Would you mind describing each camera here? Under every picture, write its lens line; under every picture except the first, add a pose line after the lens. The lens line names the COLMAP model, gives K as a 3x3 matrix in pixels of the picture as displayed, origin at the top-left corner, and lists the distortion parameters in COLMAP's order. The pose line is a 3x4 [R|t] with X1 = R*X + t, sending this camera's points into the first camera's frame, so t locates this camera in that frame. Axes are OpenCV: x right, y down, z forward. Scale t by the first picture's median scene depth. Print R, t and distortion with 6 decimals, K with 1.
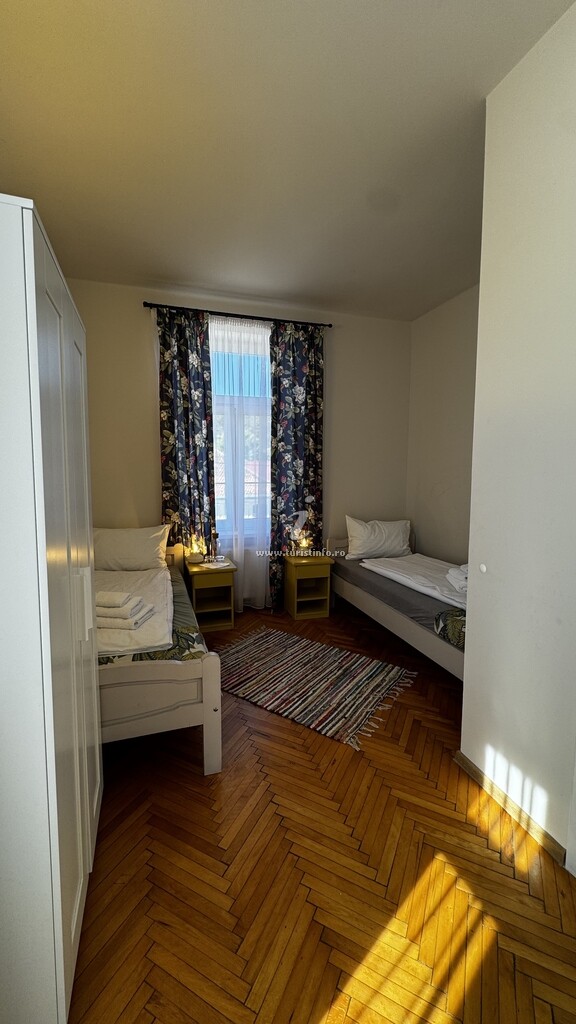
lens RADIAL K [[402.5, 0, 286.8], [0, 402.5, 508.7], [0, 0, 1]] dist [-0.003203, 0.001043]
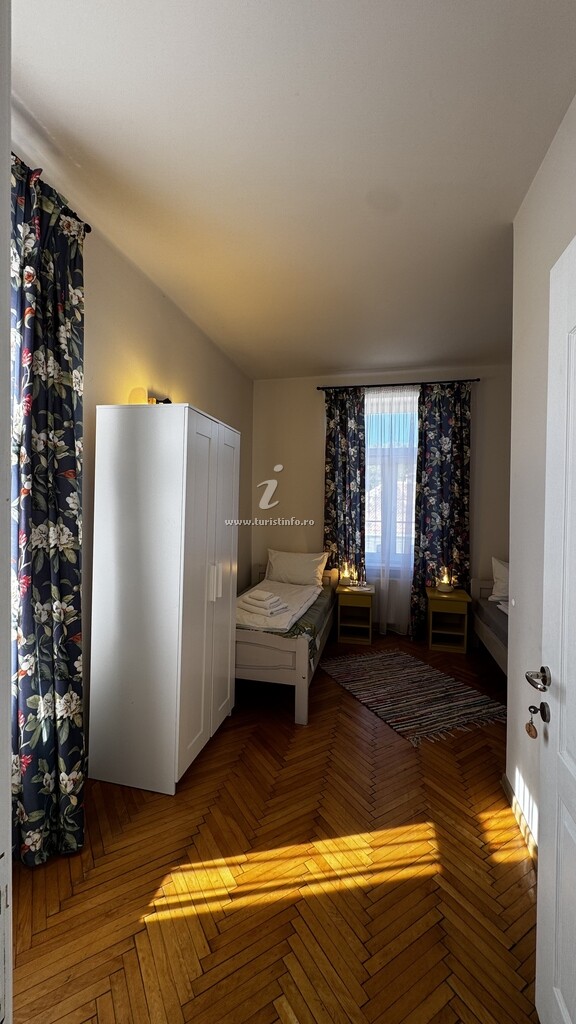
lens RADIAL K [[402.5, 0, 291.3], [0, 402.5, 510.4], [0, 0, 1]] dist [-0.003203, 0.001043]
pose [[0.855681, 0.019414, -0.517140, 0.271757], [-0.065217, 0.995375, -0.070543, 0.003823], [0.513379, 0.094088, 0.852989, -0.162917]]
